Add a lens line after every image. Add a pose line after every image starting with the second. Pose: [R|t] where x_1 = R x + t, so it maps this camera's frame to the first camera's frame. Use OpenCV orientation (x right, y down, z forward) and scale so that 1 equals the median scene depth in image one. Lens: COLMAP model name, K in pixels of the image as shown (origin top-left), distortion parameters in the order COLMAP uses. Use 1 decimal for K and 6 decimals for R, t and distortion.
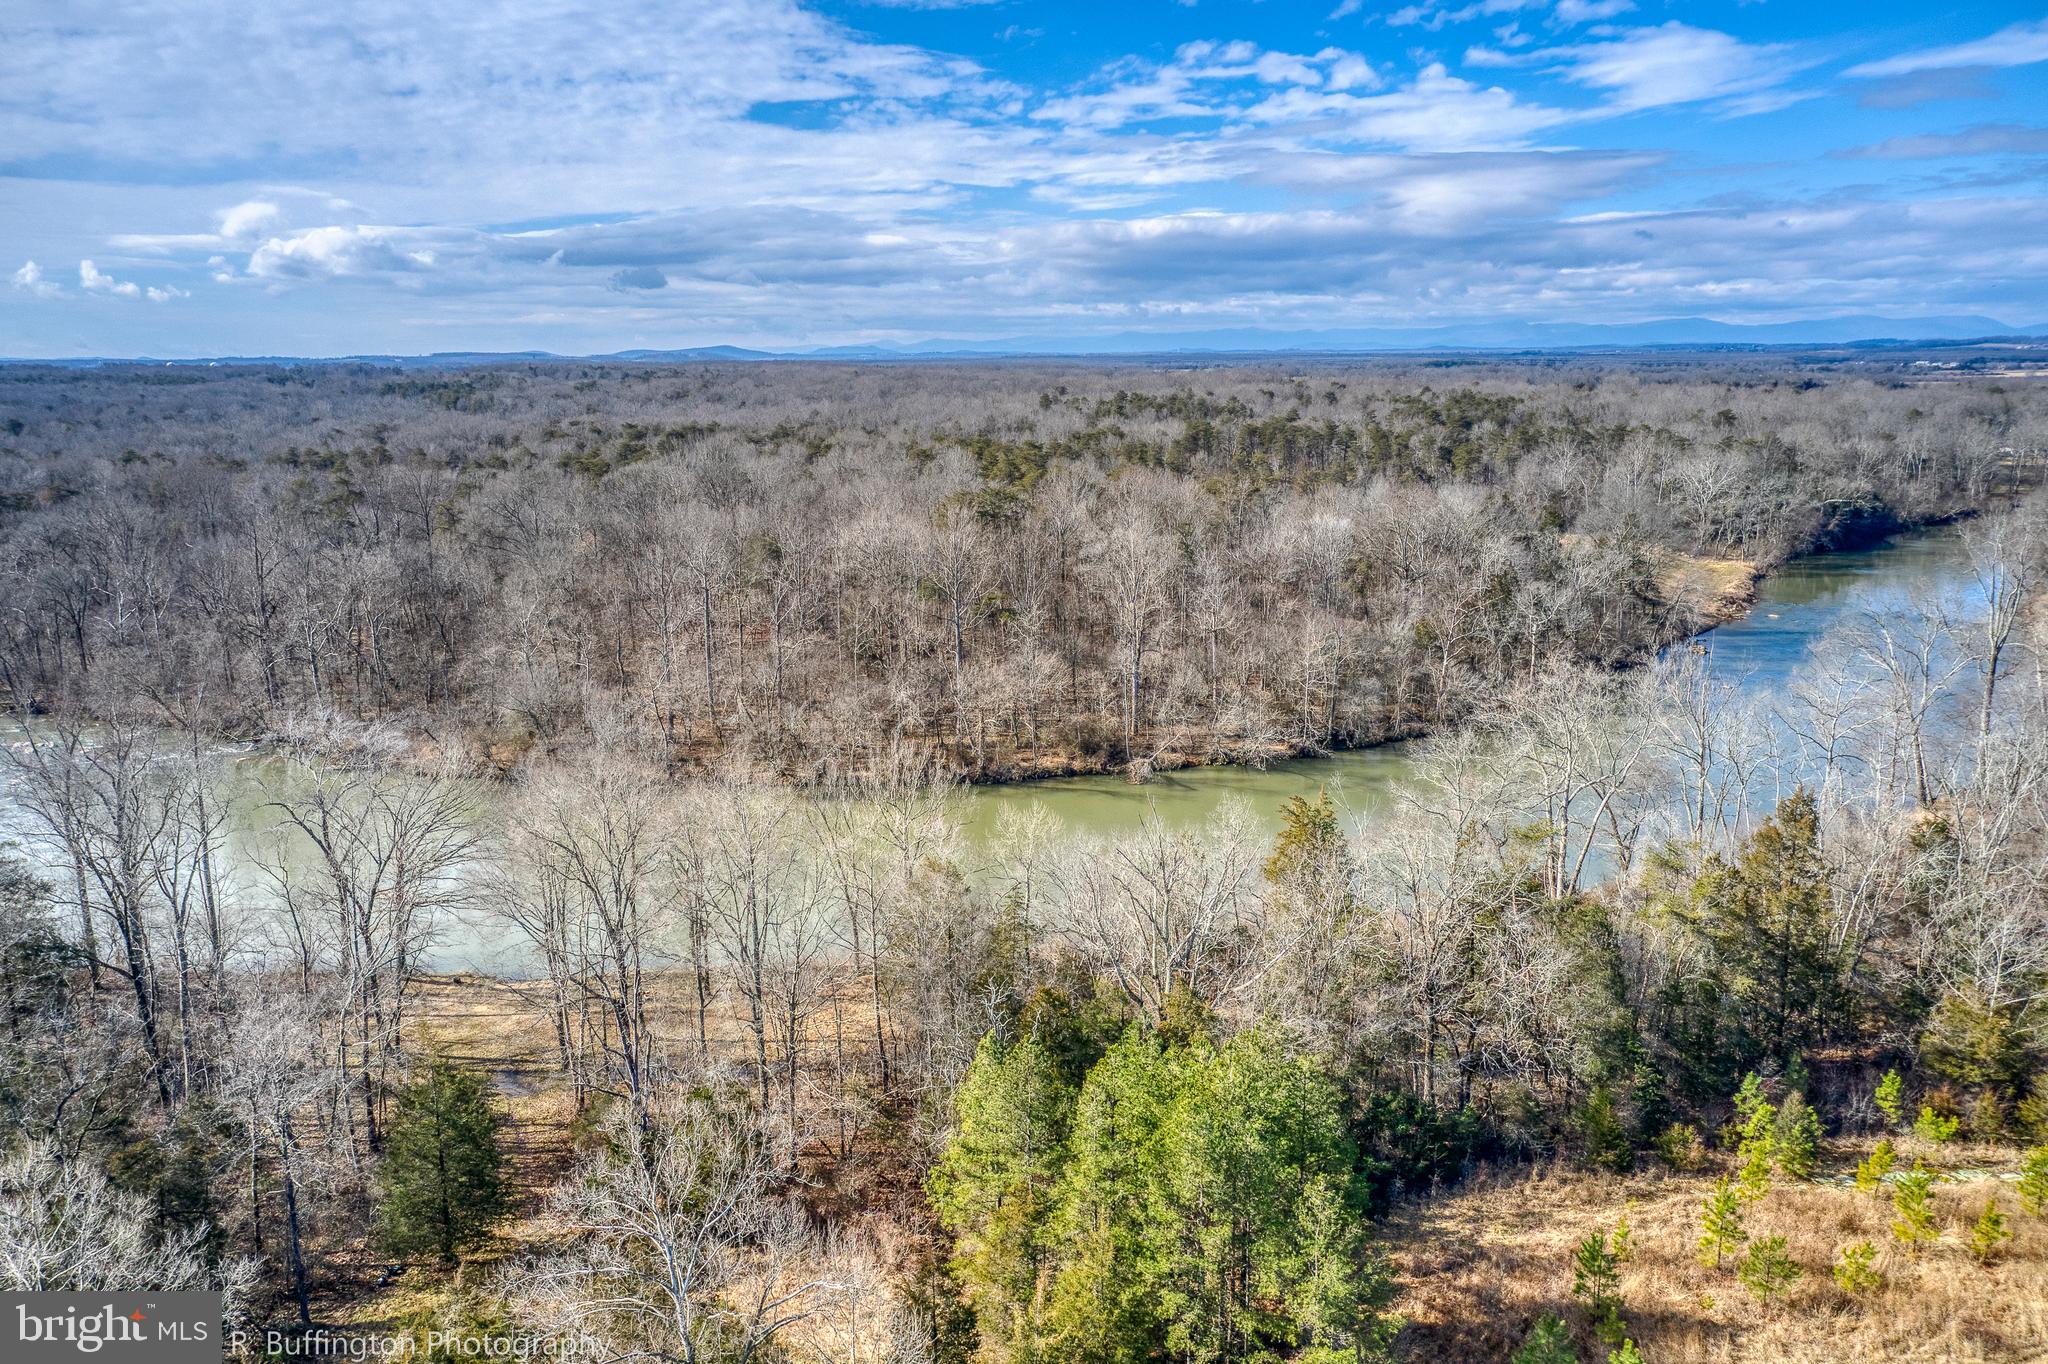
lens RADIAL K [[1538.2, 0, 1015.0], [0, 1538.2, 684.2], [0, 0, 1]] dist [-0.009915, 0.034362]
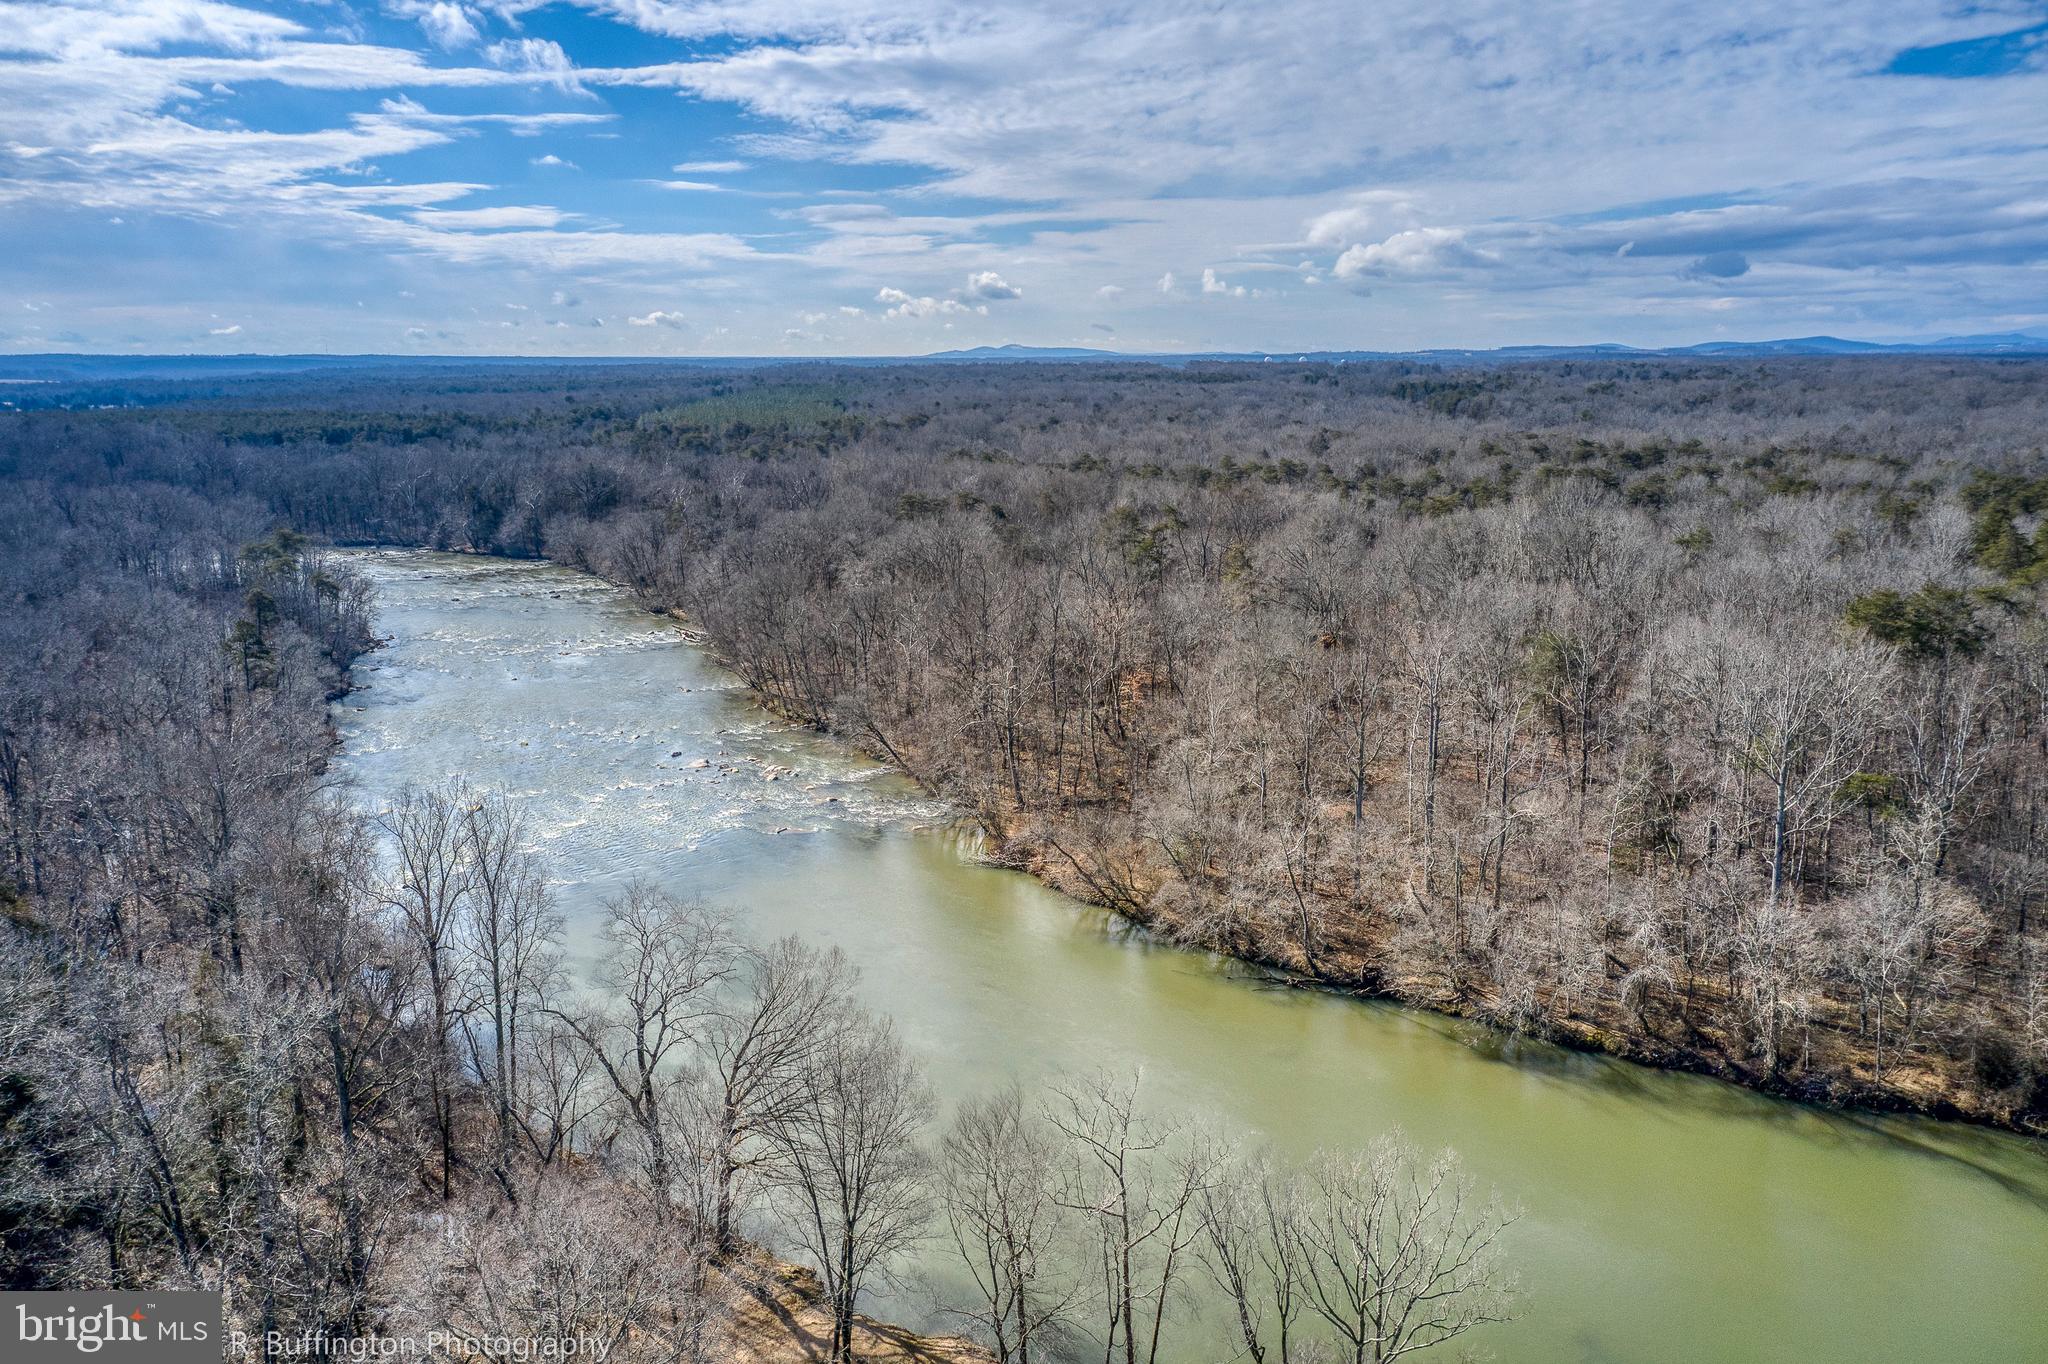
lens RADIAL K [[1538.2, 0, 1050.6], [0, 1538.2, 734.8], [0, 0, 1]] dist [-0.009915, 0.034362]
pose [[0.800064, 0.141976, -0.582873, 0.075648], [-0.121500, 0.989805, 0.074323, -0.075722], [0.587482, 0.011356, 0.809157, 0.300479]]
